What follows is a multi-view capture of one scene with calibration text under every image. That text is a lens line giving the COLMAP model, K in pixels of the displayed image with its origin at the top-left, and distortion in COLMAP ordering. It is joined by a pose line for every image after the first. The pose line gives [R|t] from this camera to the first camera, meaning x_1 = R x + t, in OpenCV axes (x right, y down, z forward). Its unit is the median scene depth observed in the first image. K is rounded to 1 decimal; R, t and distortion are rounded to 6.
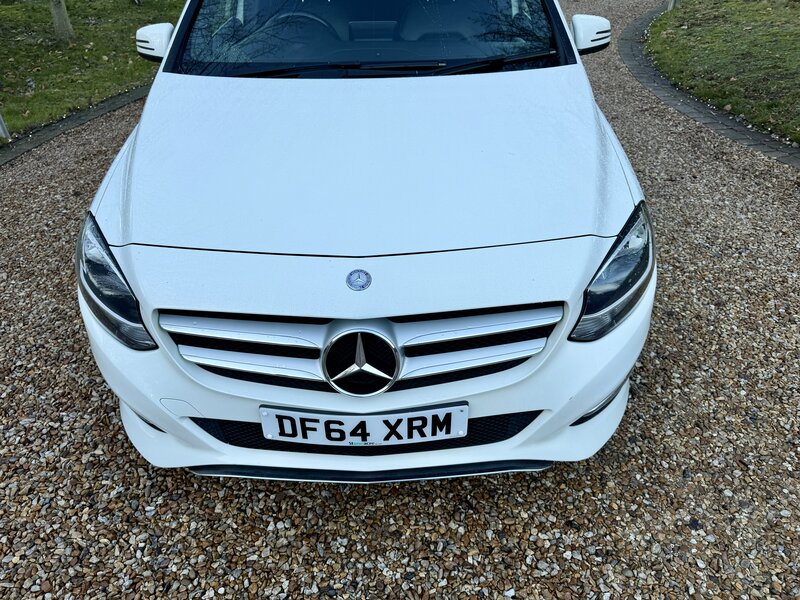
lens RADIAL K [[571.0, 0, 403.7], [0, 571.0, 305.5], [0, 0, 1]] dist [0.026312, -0.031950]
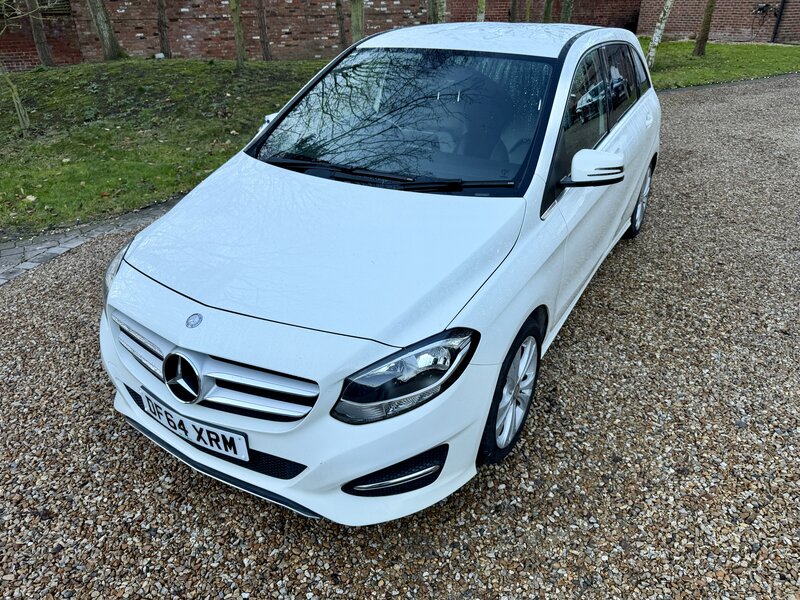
lens RADIAL K [[571.0, 0, 401.0], [0, 571.0, 307.7], [0, 0, 1]] dist [0.026312, -0.031950]
pose [[0.854853, 0.262140, -0.447781, 0.716403], [-0.295384, 0.955367, -0.004622, -0.161576], [0.426584, 0.136219, 0.894131, -0.055159]]
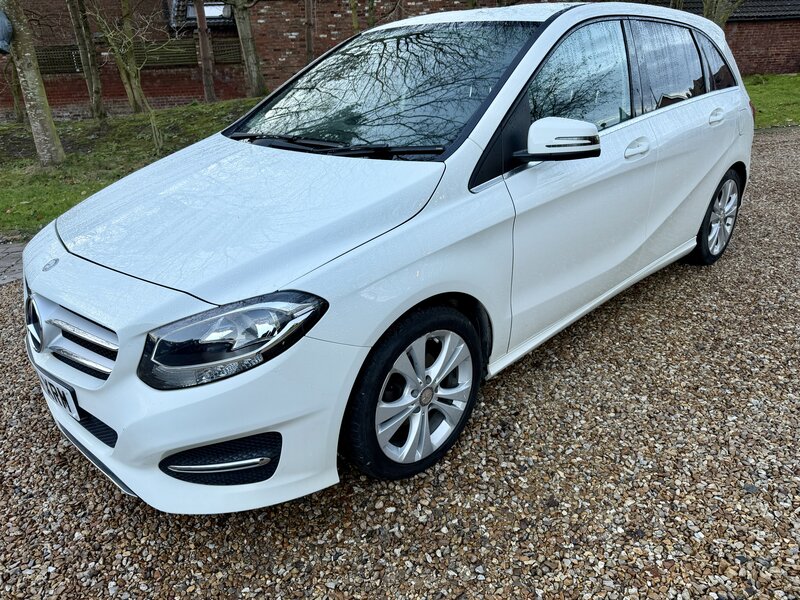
lens RADIAL K [[571.0, 0, 397.7], [0, 571.0, 303.7], [0, 0, 1]] dist [0.026312, -0.031950]
pose [[0.682738, 0.286530, -0.672138, 1.036842], [-0.384590, 0.923083, 0.002851, -0.206391], [0.621256, 0.256551, 0.740420, 0.366054]]
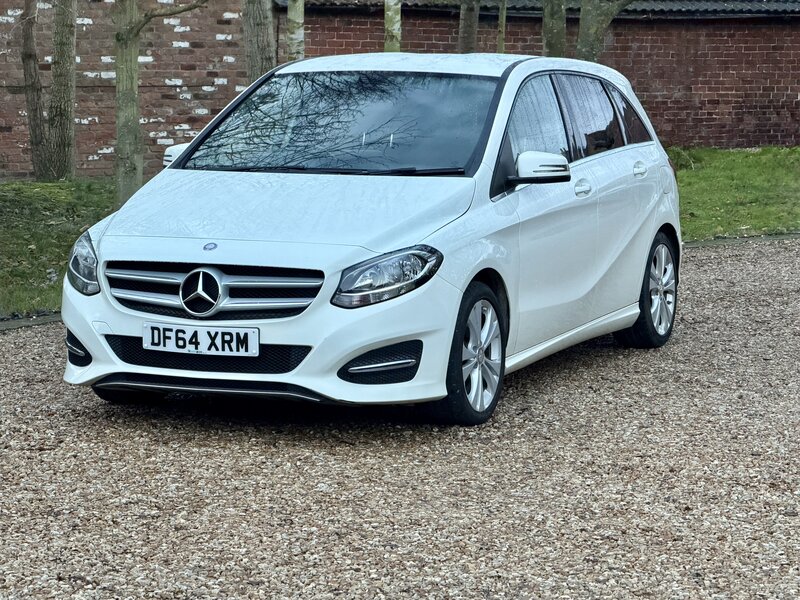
lens RADIAL K [[2524.3, 0, 432.9], [0, 2524.3, 308.0], [0, 0, 1]] dist [0.329544, 0.000000]
pose [[0.924559, 0.060450, -0.376214, 2.496772], [-0.227573, 0.879505, -0.417950, 2.297030], [0.305617, 0.472036, 0.826910, -3.677226]]
